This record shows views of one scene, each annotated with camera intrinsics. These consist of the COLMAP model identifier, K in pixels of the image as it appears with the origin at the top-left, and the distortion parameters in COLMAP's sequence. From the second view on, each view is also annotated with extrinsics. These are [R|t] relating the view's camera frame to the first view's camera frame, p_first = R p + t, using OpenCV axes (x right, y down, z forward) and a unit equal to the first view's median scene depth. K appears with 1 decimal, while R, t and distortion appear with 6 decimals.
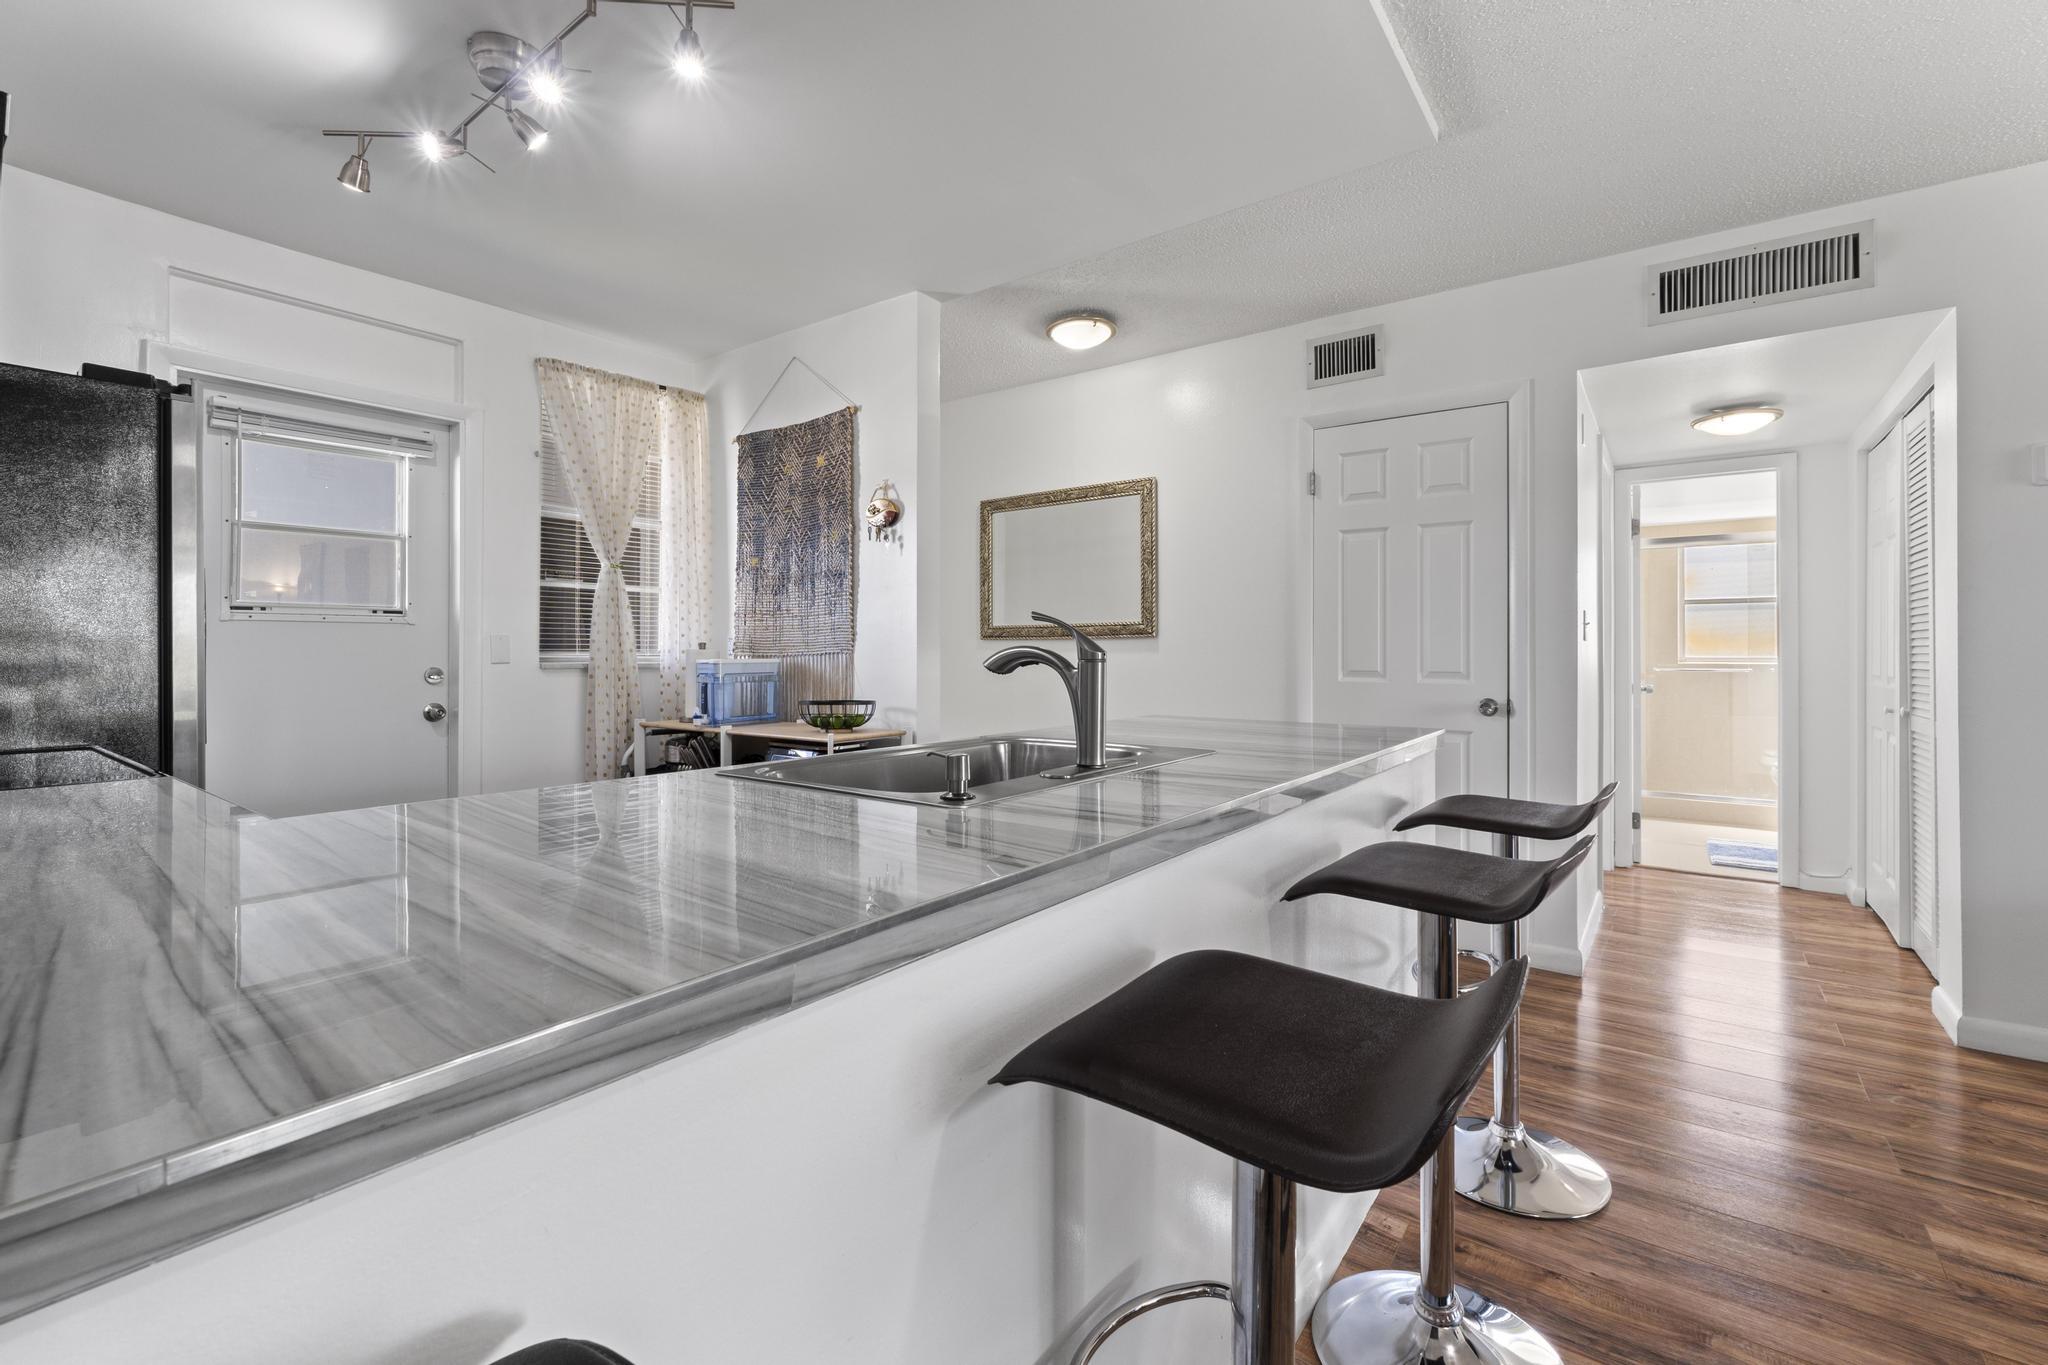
lens RADIAL K [[881.2, 0, 1027.1], [0, 881.2, 648.8], [0, 0, 1]] dist [-0.002512, -0.000461]
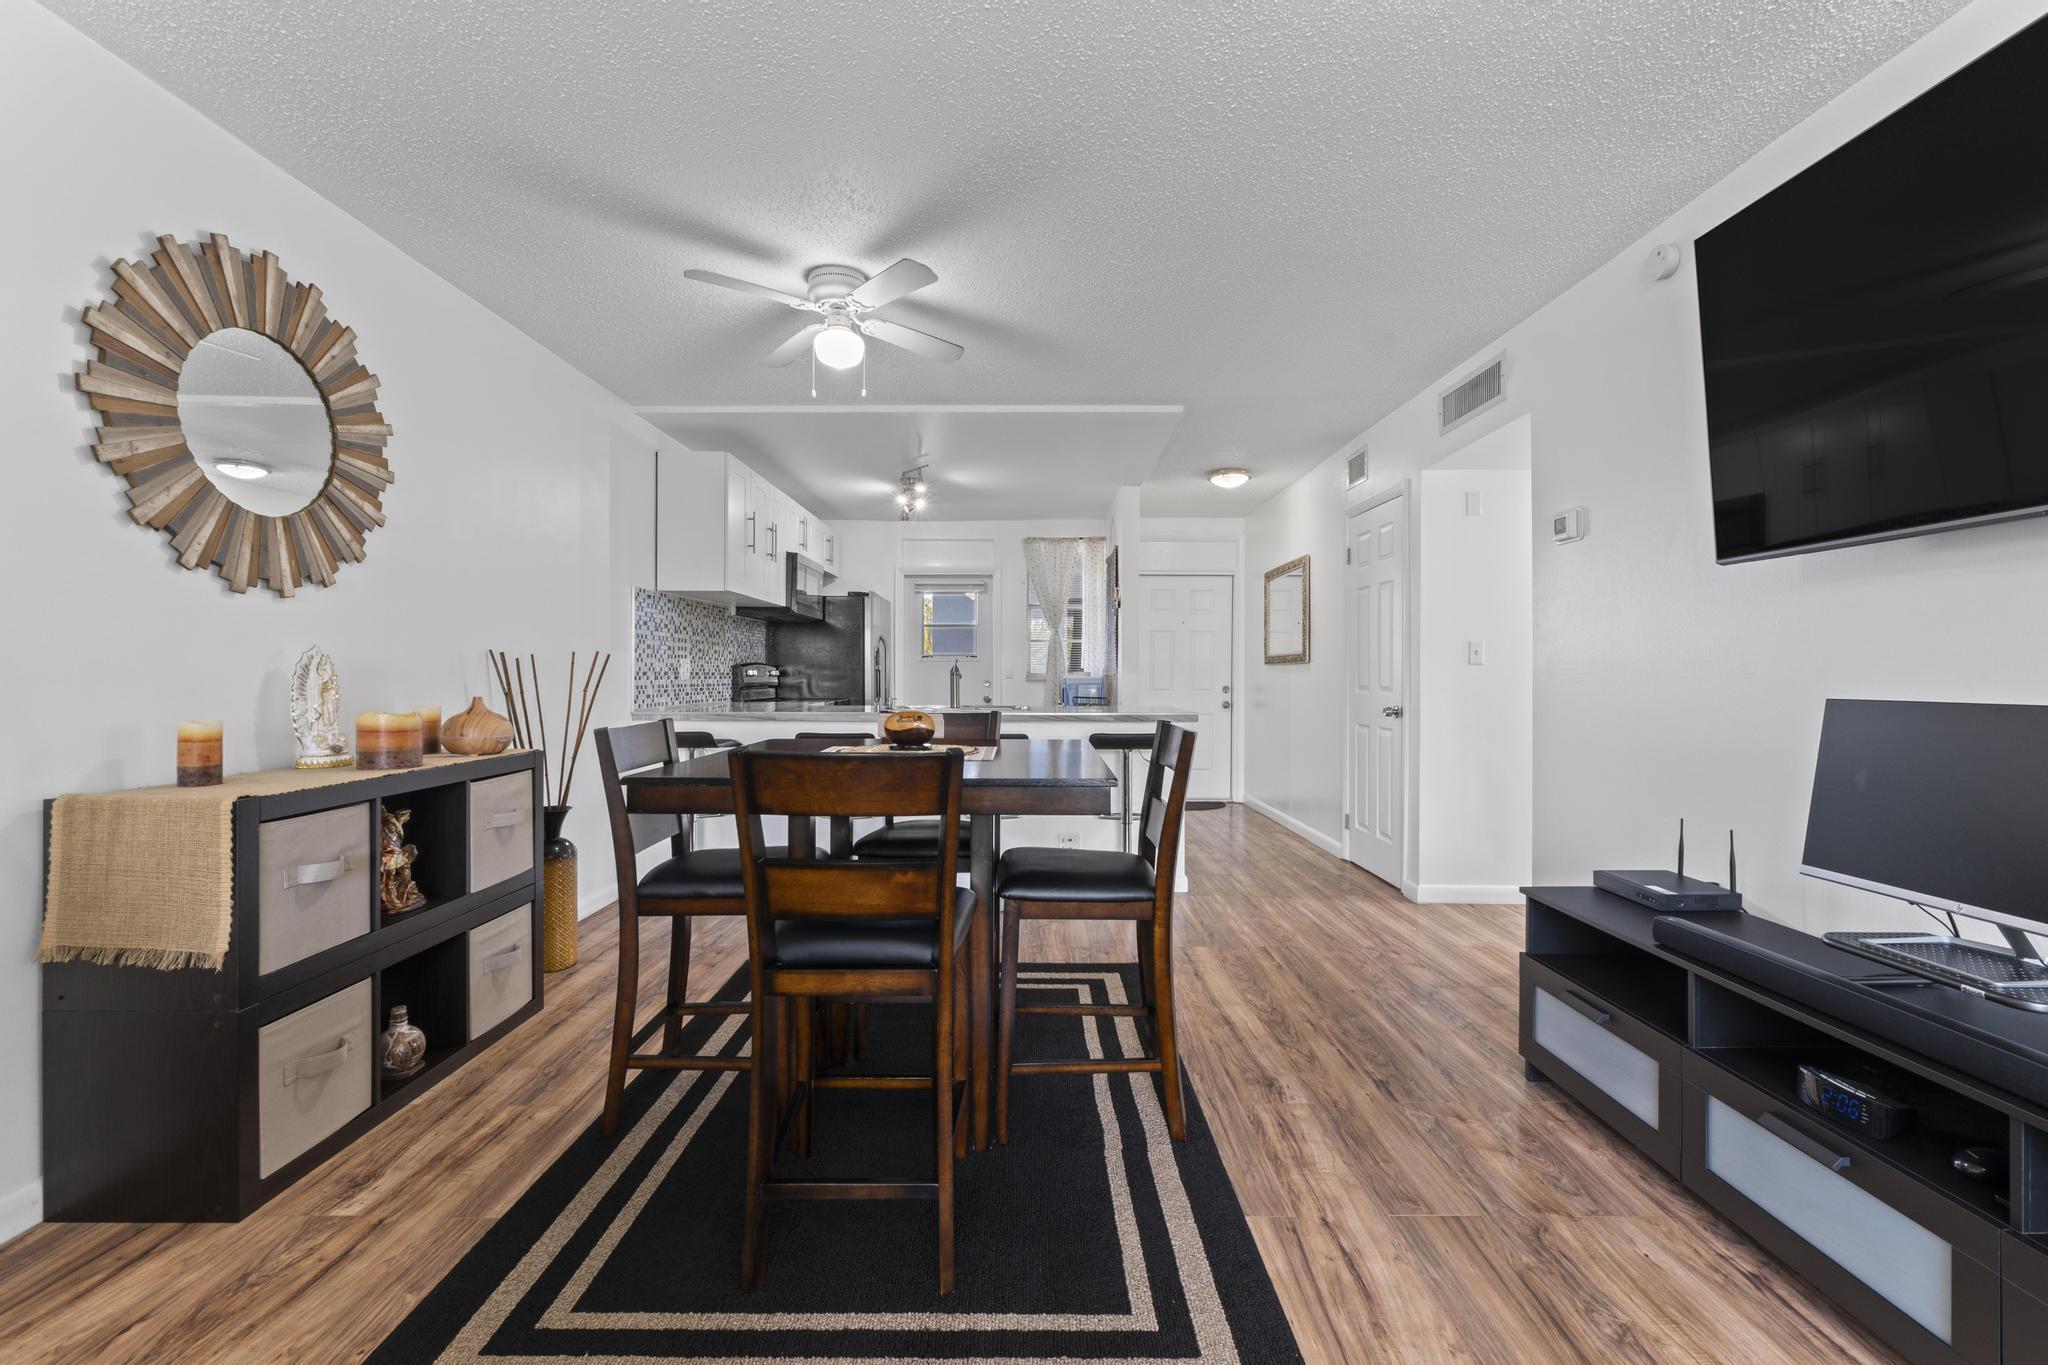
lens RADIAL K [[868.0, 0, 1031.9], [0, 868.0, 675.6], [0, 0, 1]] dist [-0.001309, -0.001128]
pose [[0.598880, 0.002669, -0.800834, 1.151663], [0.001929, 0.999987, 0.004775, -0.000038], [0.800836, -0.004404, 0.598867, -0.270616]]
